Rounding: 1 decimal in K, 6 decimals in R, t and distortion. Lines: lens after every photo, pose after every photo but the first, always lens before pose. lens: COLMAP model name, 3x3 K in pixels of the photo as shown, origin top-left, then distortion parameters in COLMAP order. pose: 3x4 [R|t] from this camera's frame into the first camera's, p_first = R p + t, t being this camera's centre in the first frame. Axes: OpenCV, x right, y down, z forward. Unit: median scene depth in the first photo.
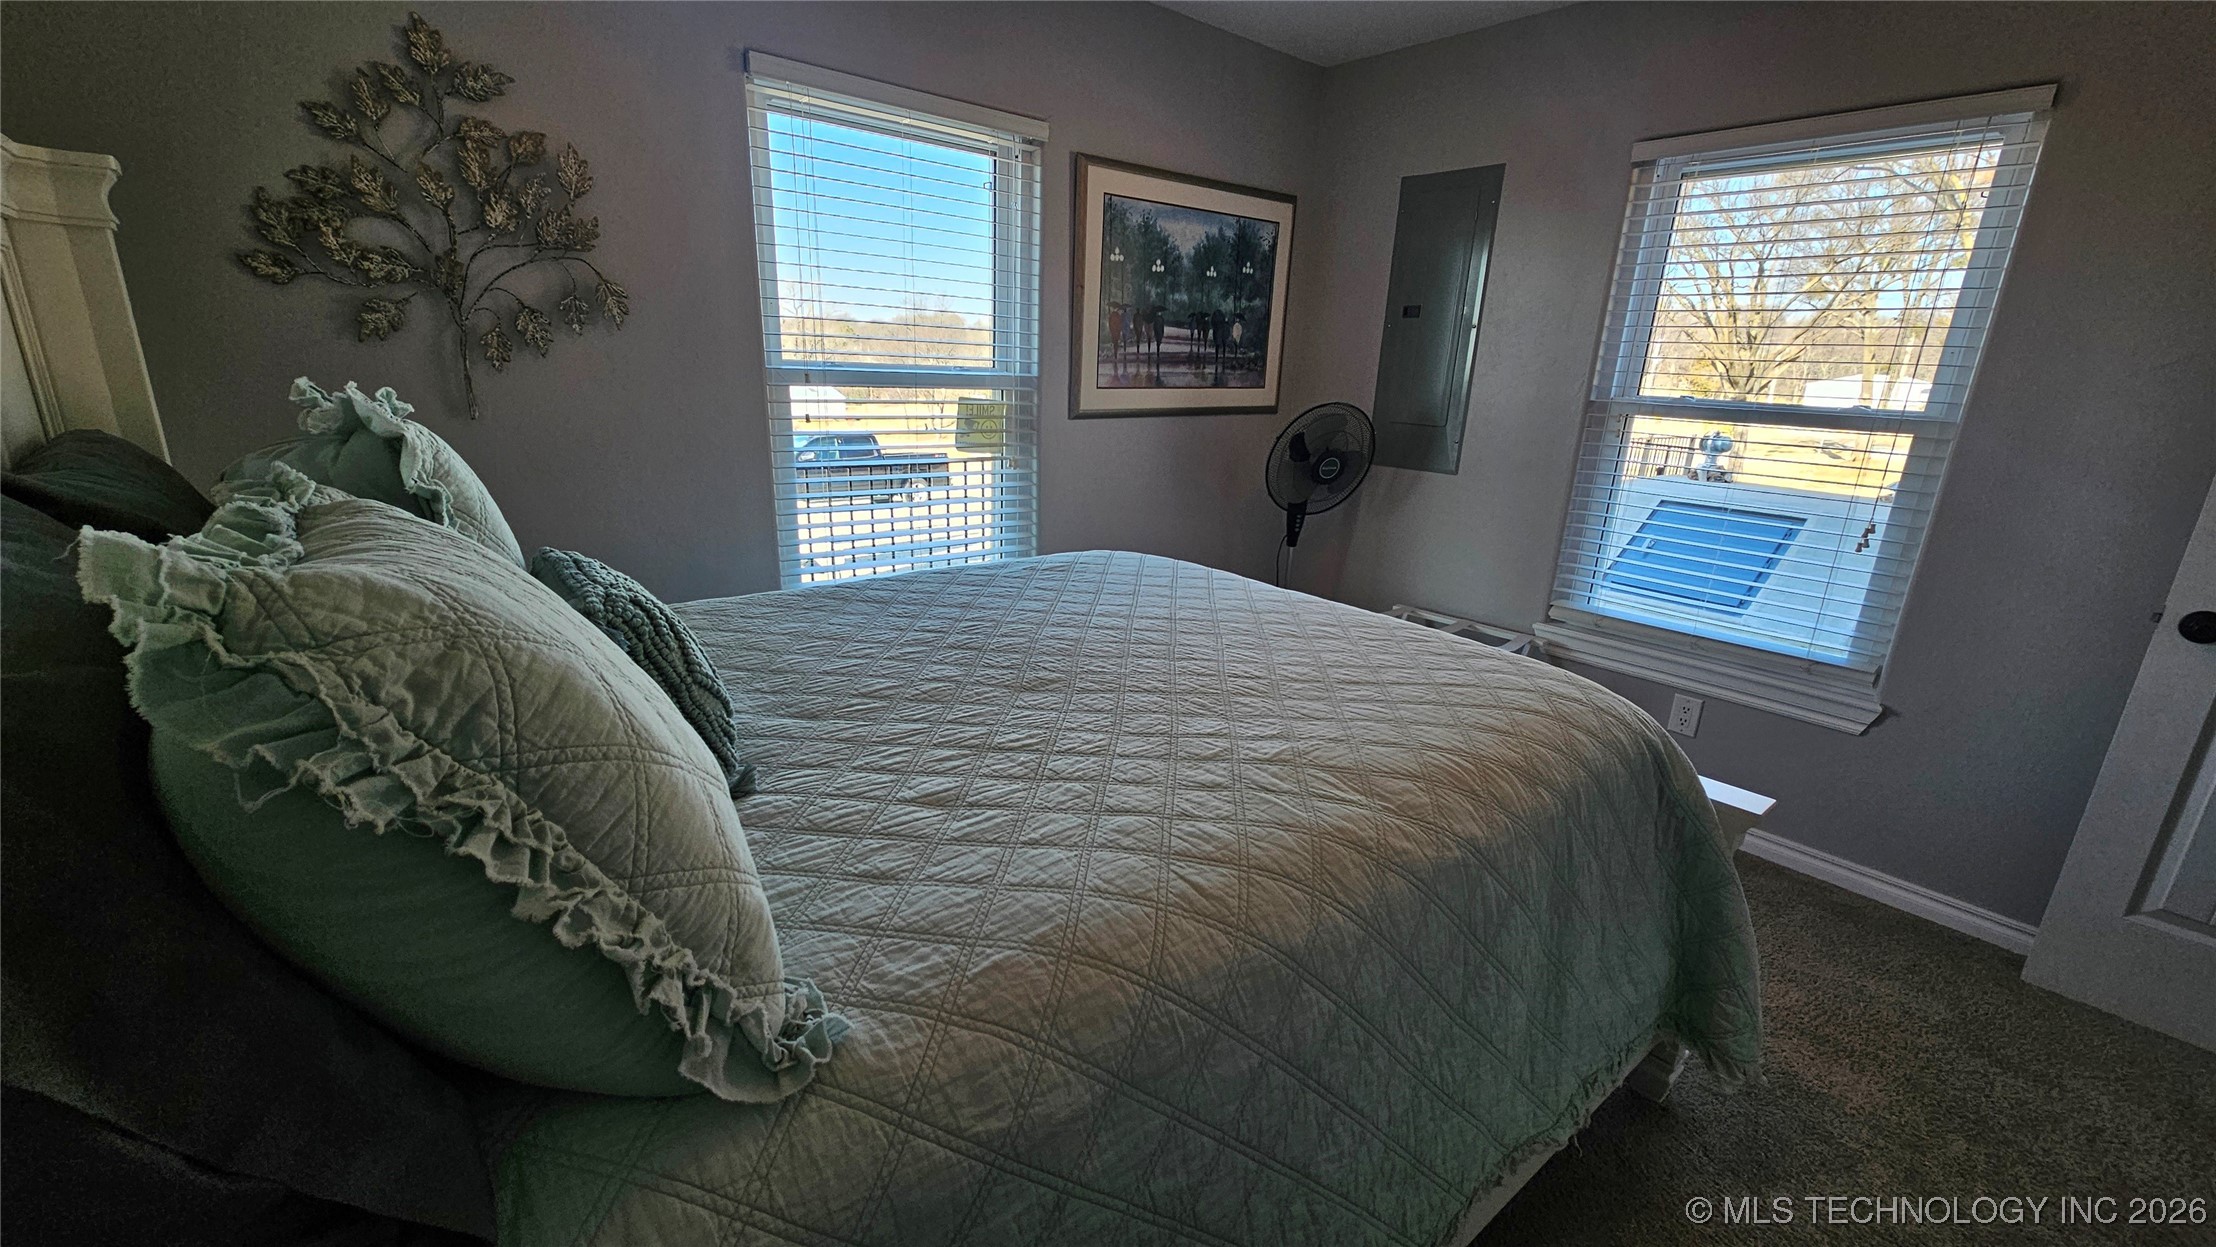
lens RADIAL K [[902.3, 0, 1108.4], [0, 902.3, 610.8], [0, 0, 1]] dist [-0.002137, 0.000672]
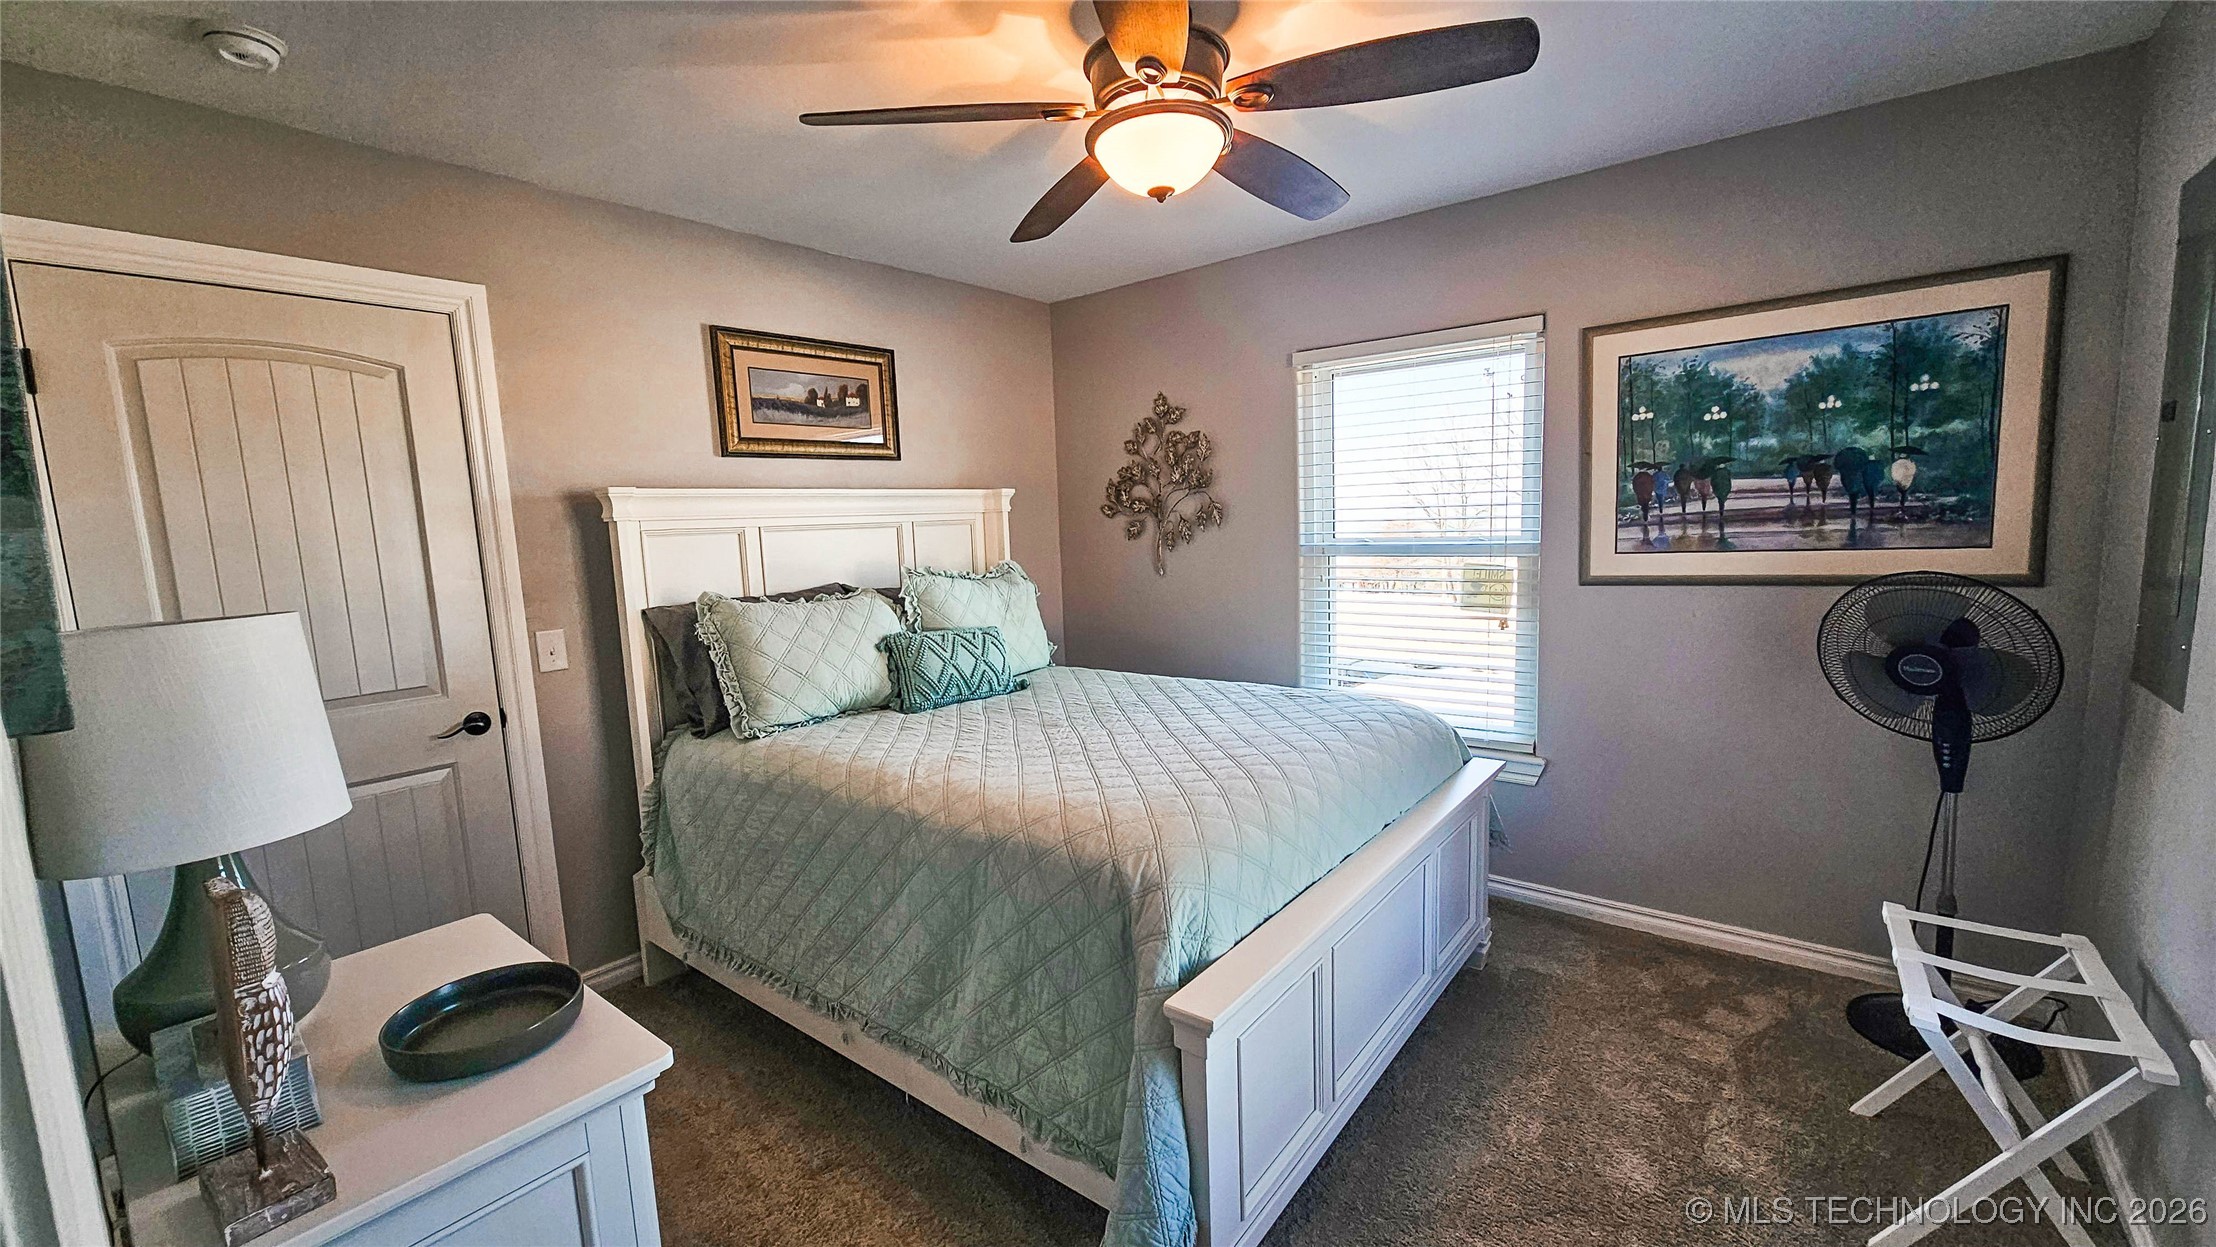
lens RADIAL K [[902.3, 0, 1105.1], [0, 902.3, 634.7], [0, 0, 1]] dist [-0.002137, 0.000672]
pose [[0.212347, 0.058051, -0.975468, 0.799227], [-0.236718, 0.971558, 0.006288, -0.045267], [0.948089, 0.229575, 0.220050, 0.312414]]
